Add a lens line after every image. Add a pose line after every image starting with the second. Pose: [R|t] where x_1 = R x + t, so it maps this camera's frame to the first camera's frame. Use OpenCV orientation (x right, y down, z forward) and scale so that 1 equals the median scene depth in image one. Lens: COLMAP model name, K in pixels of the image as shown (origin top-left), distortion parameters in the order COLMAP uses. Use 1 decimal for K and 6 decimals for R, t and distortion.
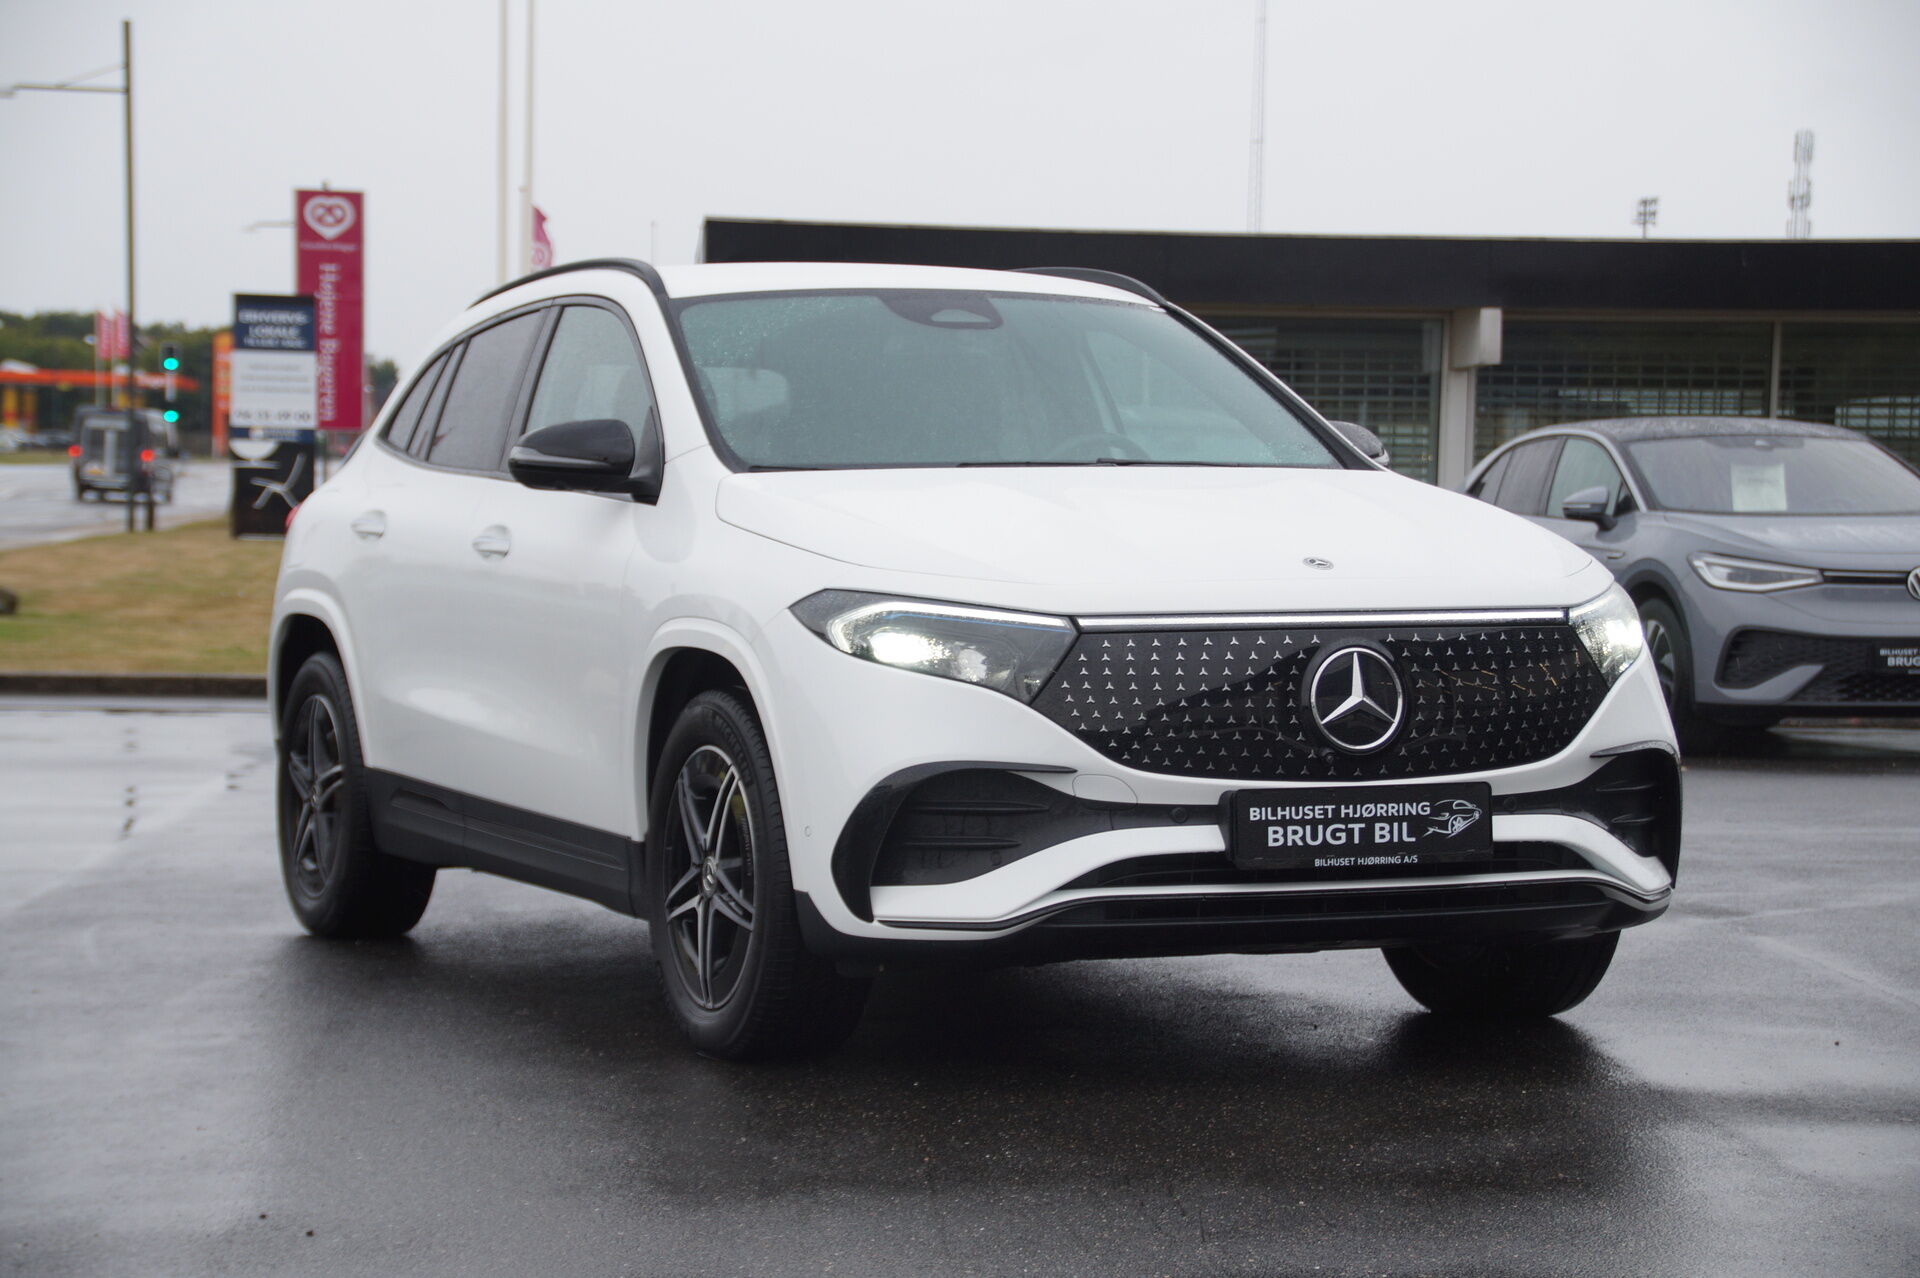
lens RADIAL K [[4265.0, 0, 960.0], [0, 4265.0, 639.0], [0, 0, 1]] dist [0.645691, 0.433776]
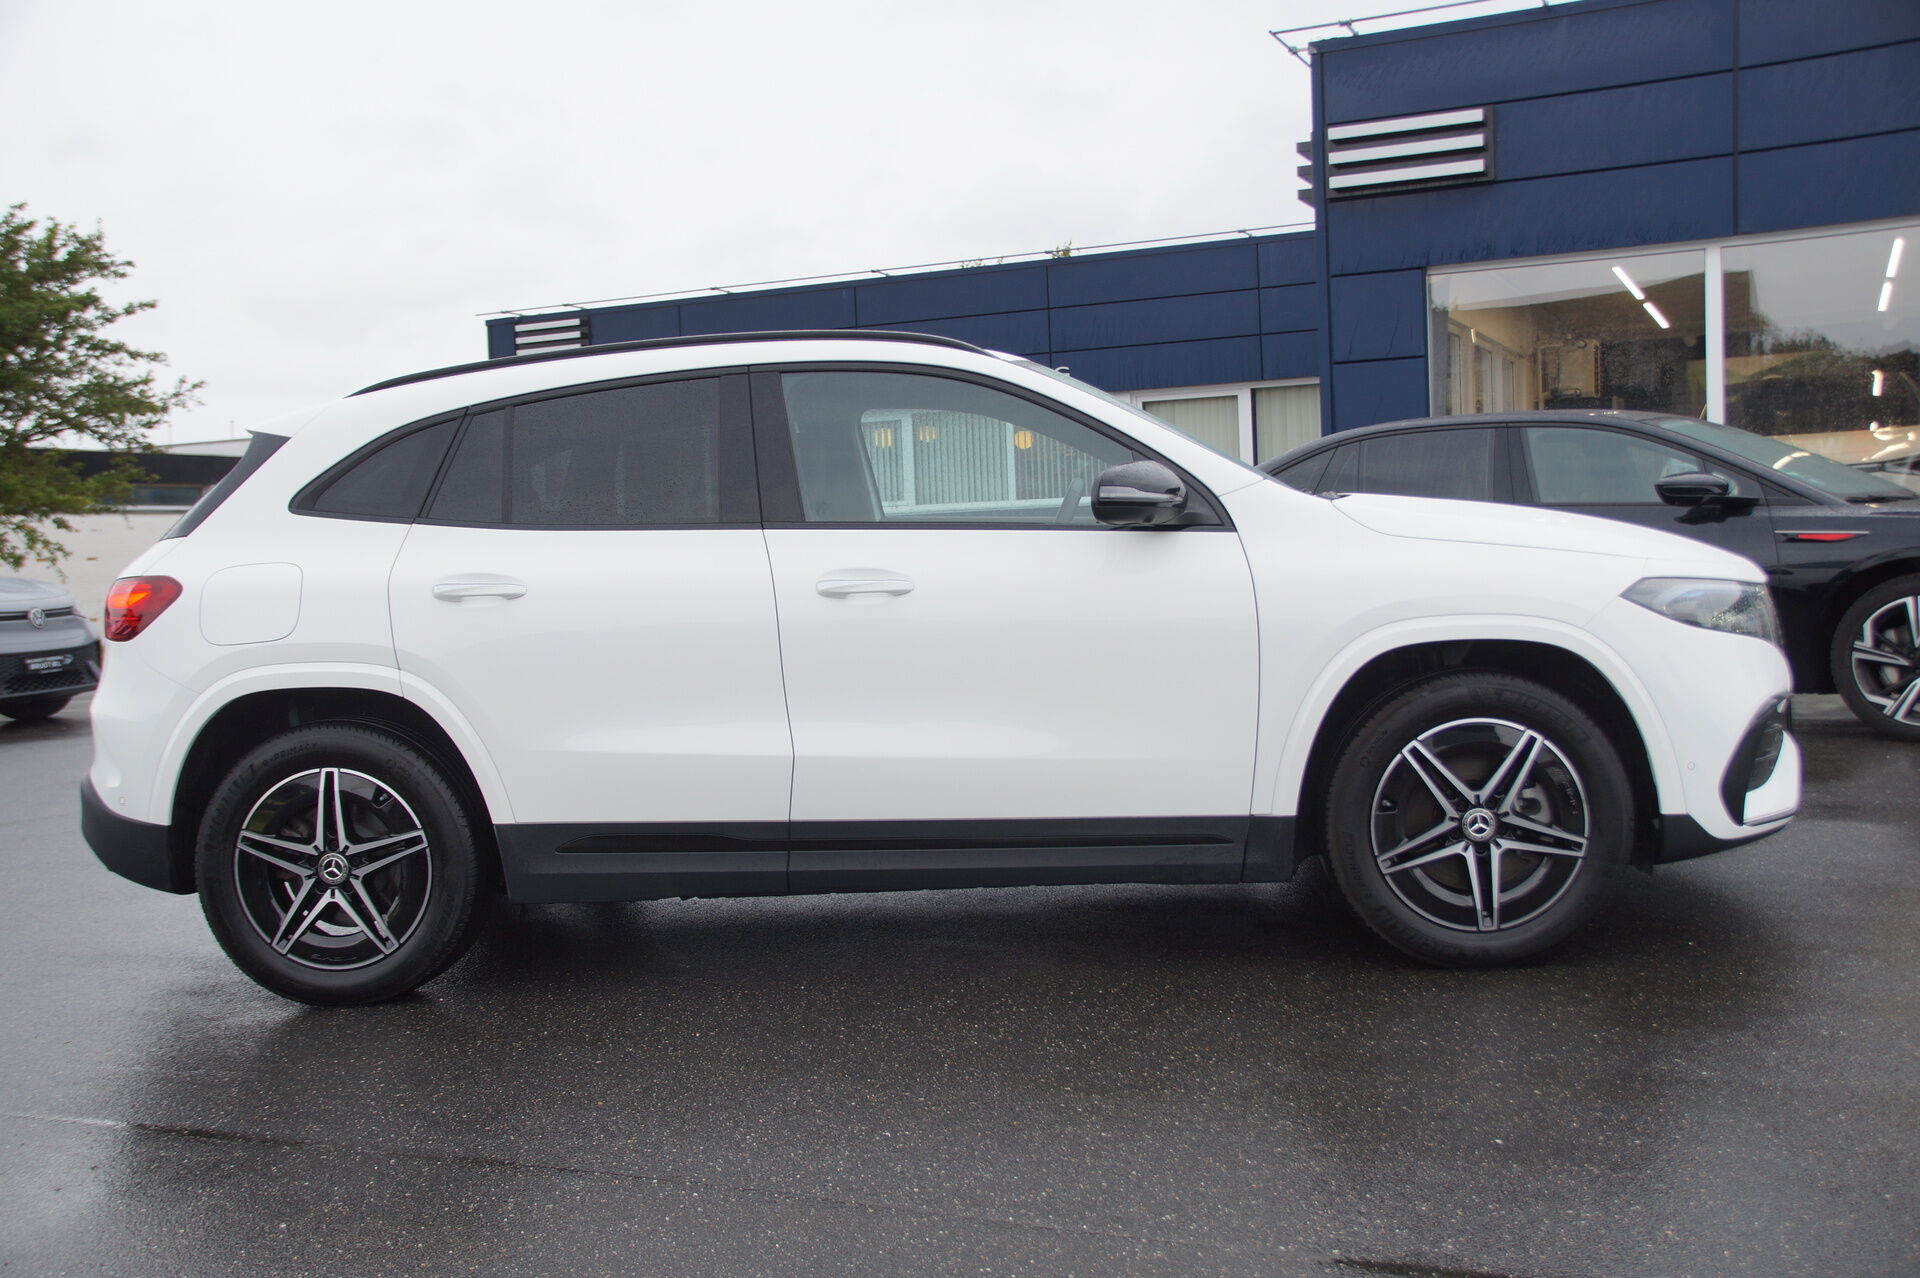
lens RADIAL K [[1915.4, 0, 960.0], [0, 1915.4, 639.0], [0, 0, 1]] dist [0.043444, 0.017664]
pose [[0.469706, -0.080283, 0.879165, -0.636586], [0.075792, 0.995847, 0.050445, -0.038061], [-0.879564, 0.042939, 0.473840, 0.911379]]
